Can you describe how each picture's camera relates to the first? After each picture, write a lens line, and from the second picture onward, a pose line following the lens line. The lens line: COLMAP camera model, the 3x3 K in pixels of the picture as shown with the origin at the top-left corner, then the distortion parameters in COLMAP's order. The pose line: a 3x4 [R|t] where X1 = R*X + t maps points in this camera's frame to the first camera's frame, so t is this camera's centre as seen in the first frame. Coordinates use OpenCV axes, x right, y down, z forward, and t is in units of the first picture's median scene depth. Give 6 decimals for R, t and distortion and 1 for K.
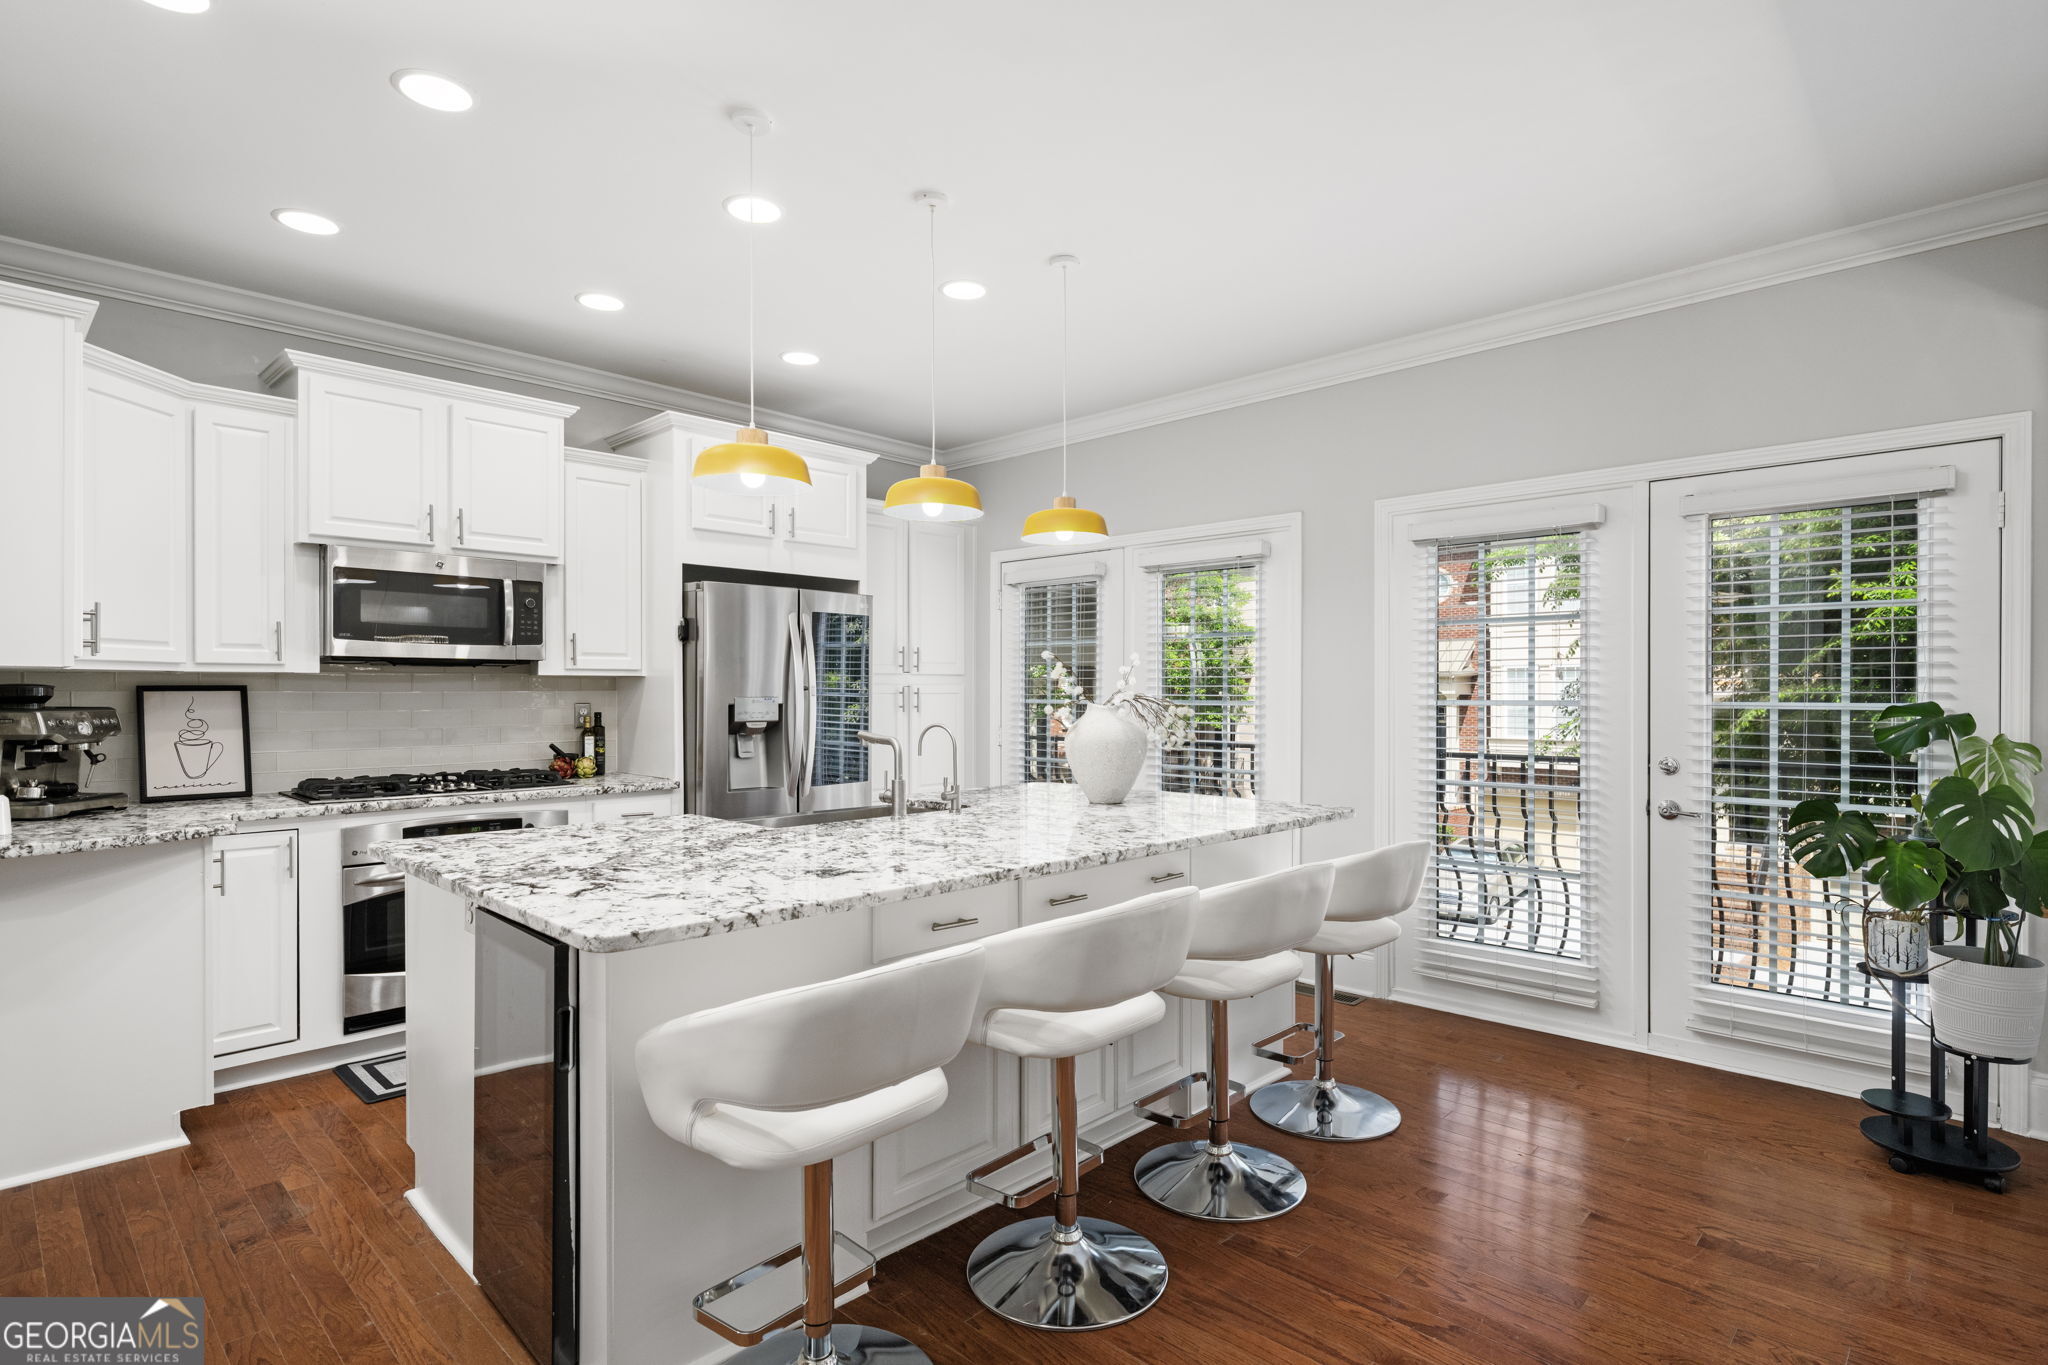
lens RADIAL K [[1015.4, 0, 1029.9], [0, 1015.4, 696.6], [0, 0, 1]] dist [0.008739, -0.001053]
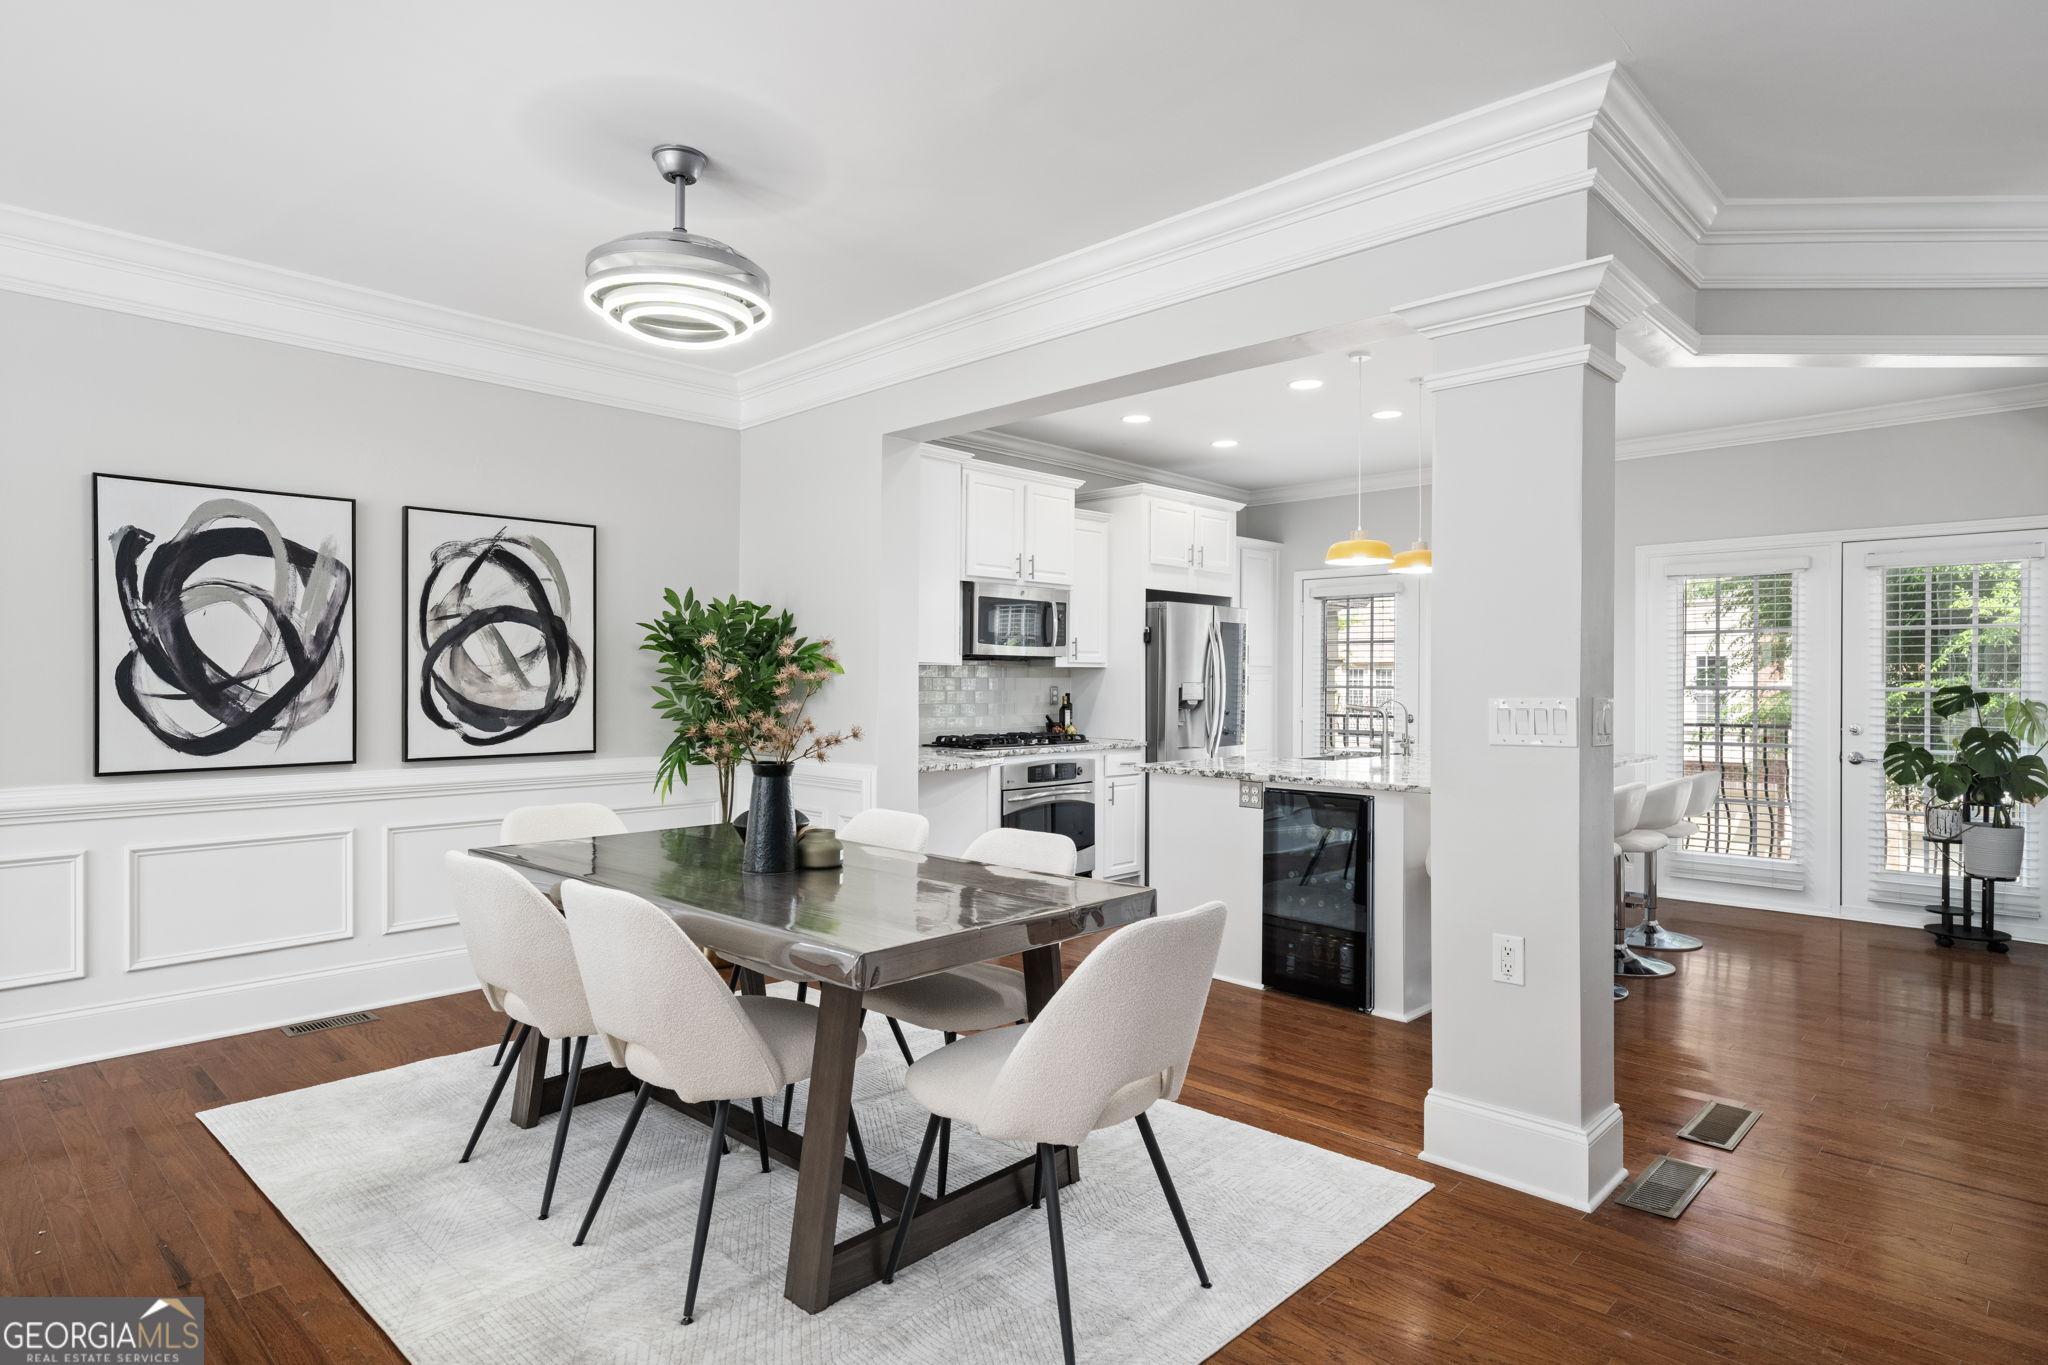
lens RADIAL K [[1136.7, 0, 1039.6], [0, 1136.7, 686.9], [0, 0, 1]] dist [0.018810, 0.000823]
pose [[0.999987, 0.003458, 0.003824, -0.603917], [-0.003450, 0.999992, -0.001930, 0.012127], [-0.003830, 0.001917, 0.999991, -0.718895]]
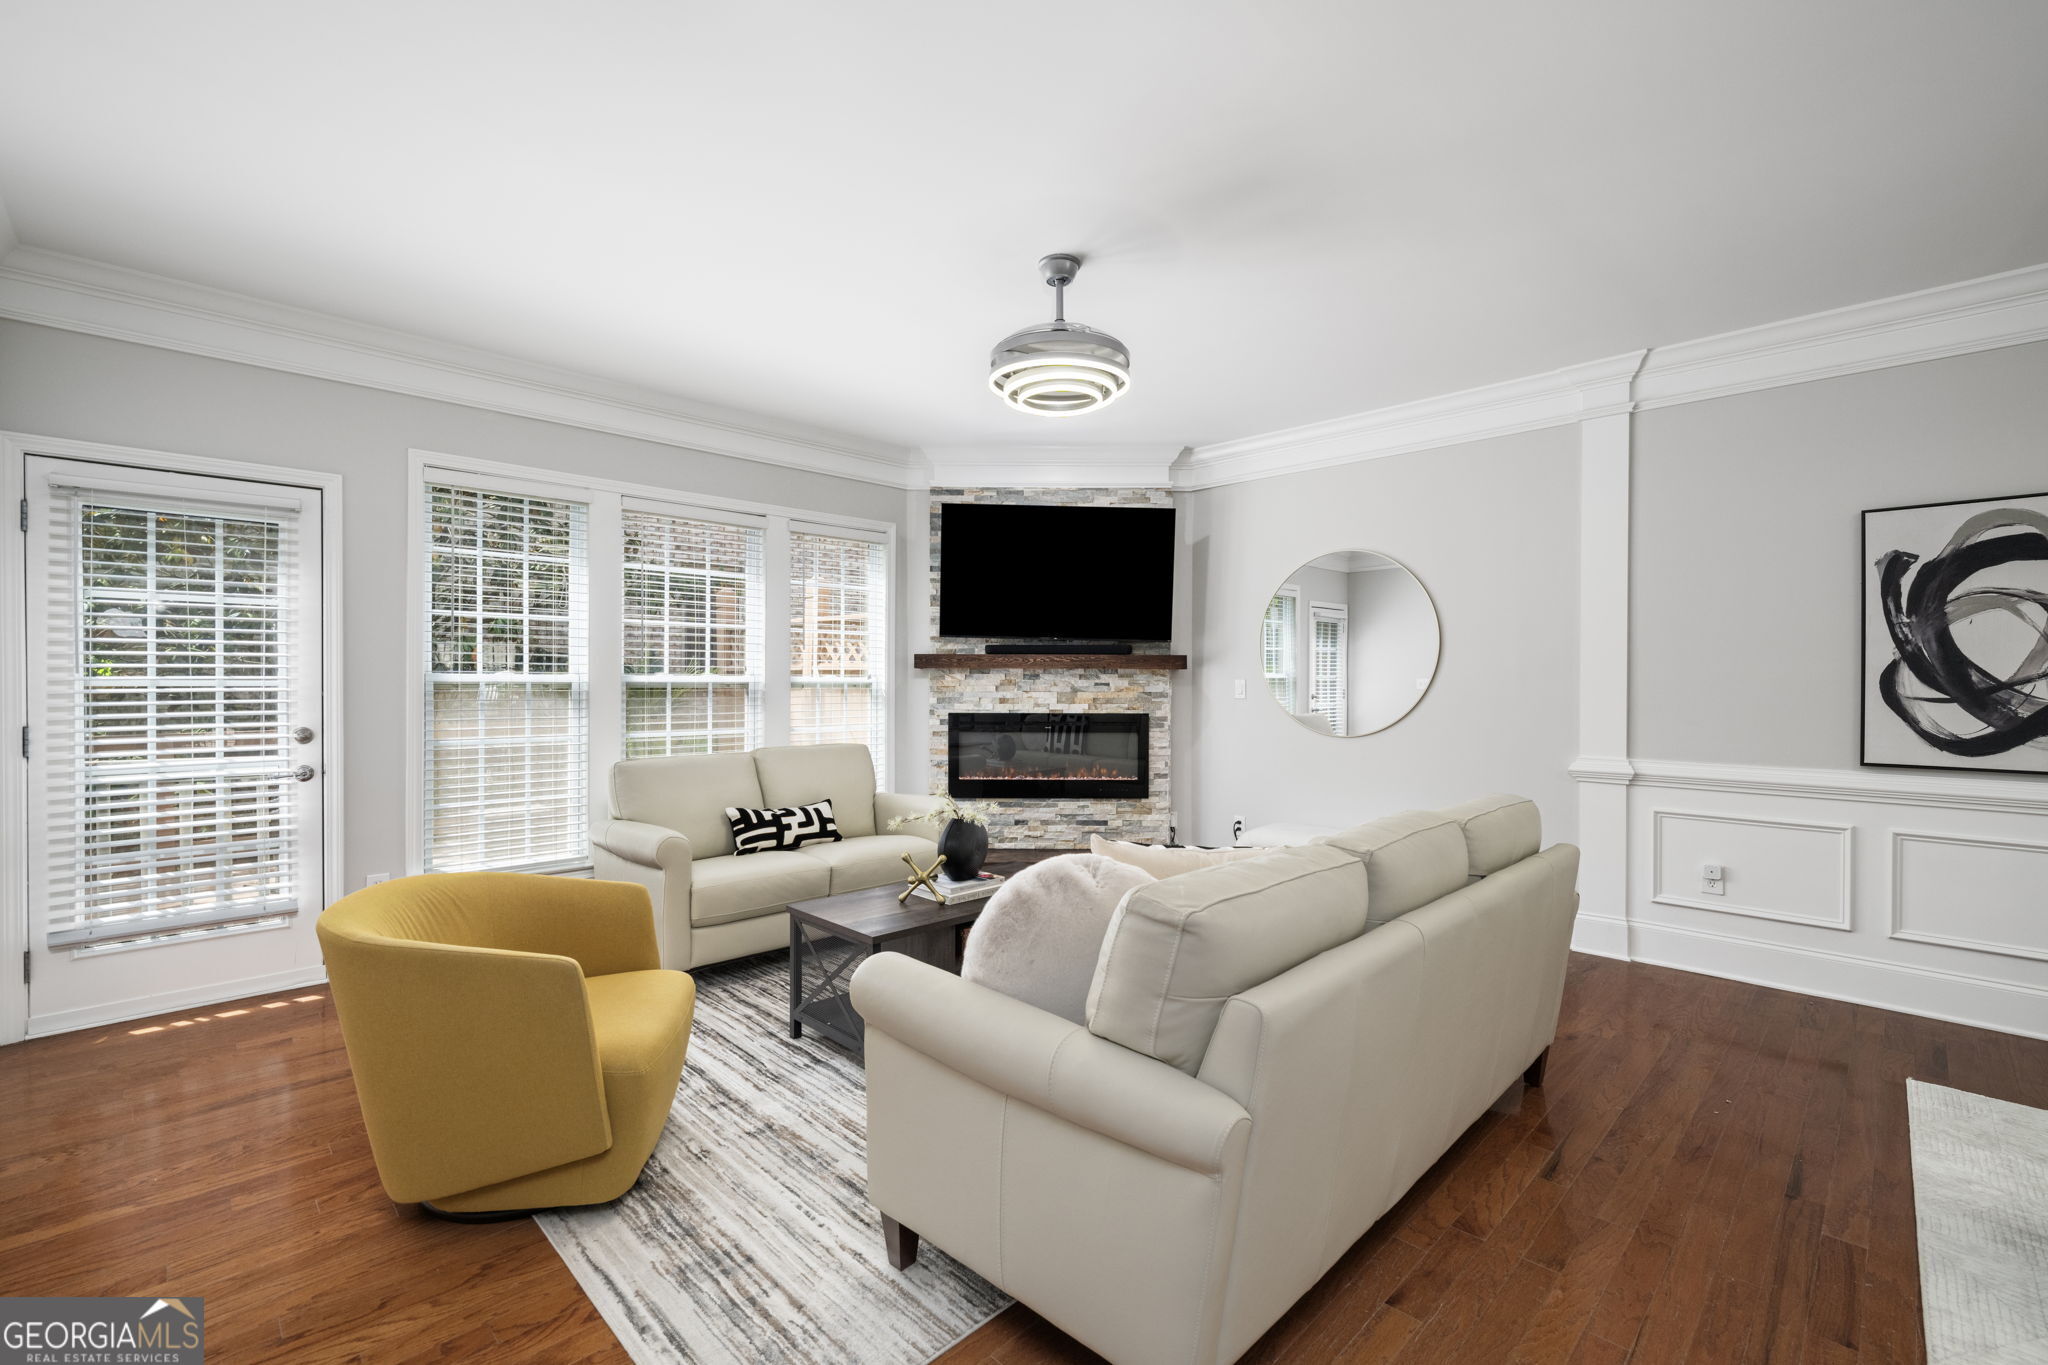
lens RADIAL K [[882.7, 0, 1017.7], [0, 882.7, 684.3], [0, 0, 1]] dist [0.000573, -0.000369]
pose [[-0.031424, 0.002990, -0.999502, -0.472900], [-0.013521, 0.999903, 0.003416, 0.015693], [0.999415, 0.013621, -0.031380, -0.551660]]
